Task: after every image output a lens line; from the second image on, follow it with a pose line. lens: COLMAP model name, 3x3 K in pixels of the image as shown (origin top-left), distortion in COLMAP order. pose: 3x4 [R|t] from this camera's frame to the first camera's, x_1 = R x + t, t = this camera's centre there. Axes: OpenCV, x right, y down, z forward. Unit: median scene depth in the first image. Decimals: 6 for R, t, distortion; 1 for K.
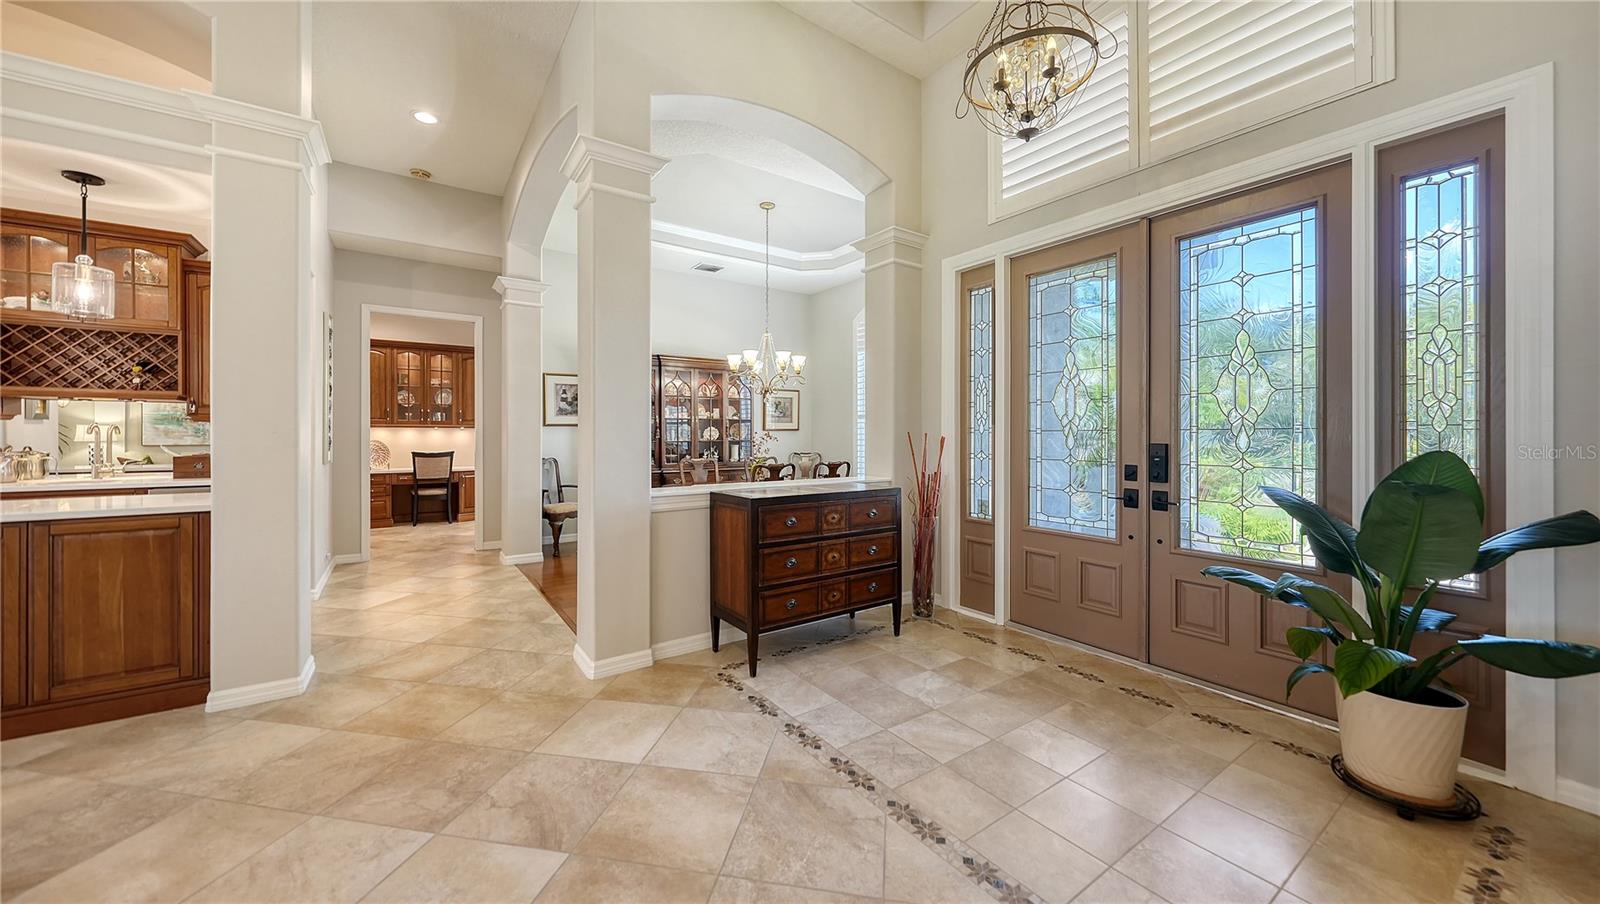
lens RADIAL K [[562.7, 0, 787.3], [0, 562.7, 436.8], [0, 0, 1]] dist [-0.002307, -0.000292]
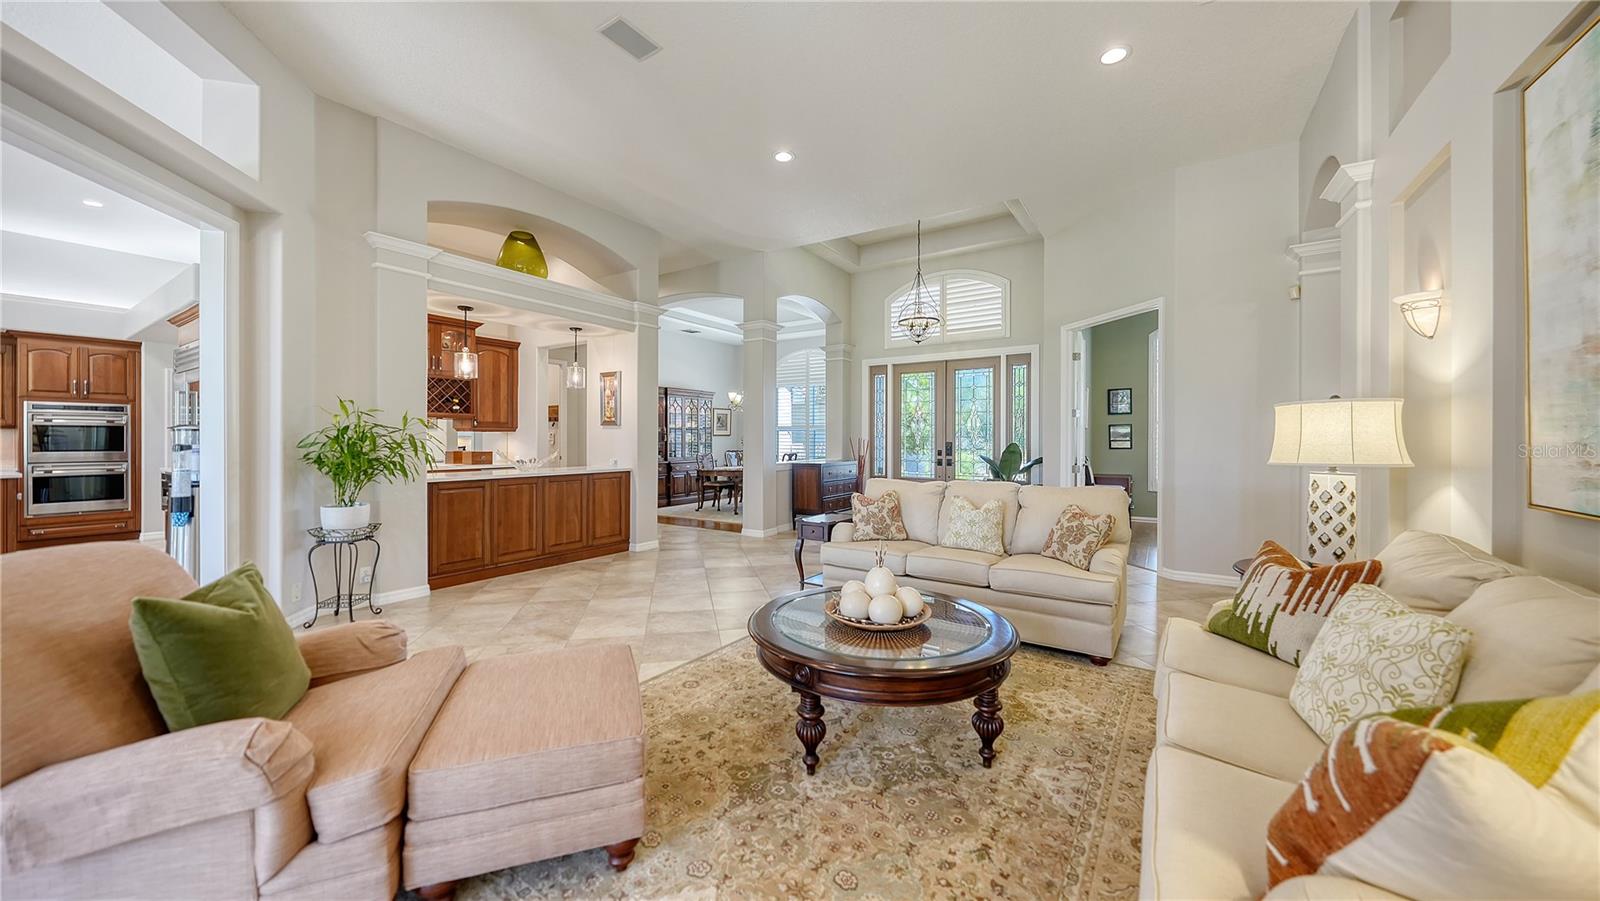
lens RADIAL K [[557.6, 0, 799.0], [0, 557.6, 443.8], [0, 0, 1]] dist [-0.000095, -0.000087]
pose [[0.923060, -0.003729, 0.384637, -0.831253], [0.001589, 0.999981, 0.005881, 0.003218], [-0.384652, -0.004817, 0.923049, -0.965204]]
